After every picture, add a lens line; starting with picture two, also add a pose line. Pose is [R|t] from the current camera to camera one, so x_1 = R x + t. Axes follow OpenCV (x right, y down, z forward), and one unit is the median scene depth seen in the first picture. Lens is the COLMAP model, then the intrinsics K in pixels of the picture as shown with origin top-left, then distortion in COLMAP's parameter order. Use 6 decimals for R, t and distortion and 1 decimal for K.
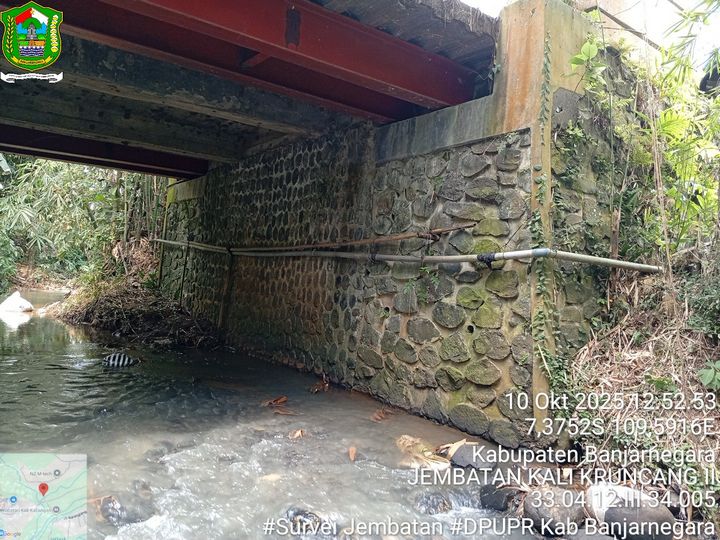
lens RADIAL K [[549.3, 0, 358.4], [0, 549.3, 270.8], [0, 0, 1]] dist [0.101656, -0.204614]
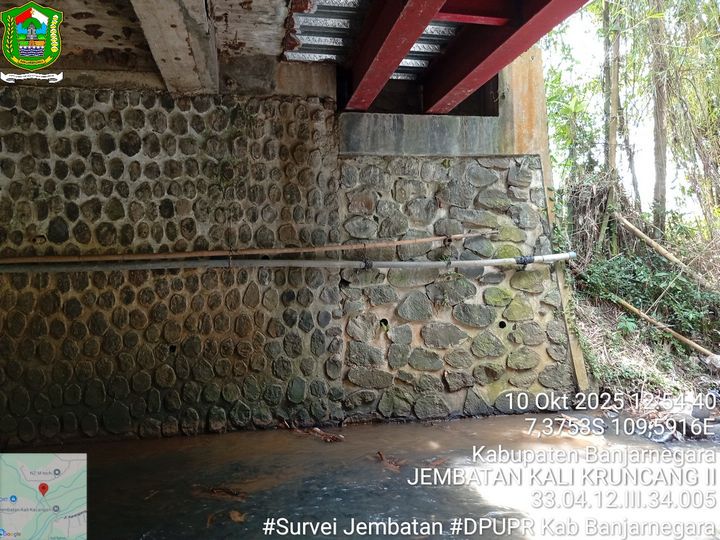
lens RADIAL K [[549.3, 0, 358.4], [0, 549.3, 270.8], [0, 0, 1]] dist [0.101656, -0.204614]
pose [[0.434826, -0.073376, 0.897520, -0.847380], [0.039851, 0.997266, 0.062224, -0.077508], [-0.899632, 0.008710, 0.436562, 0.698375]]
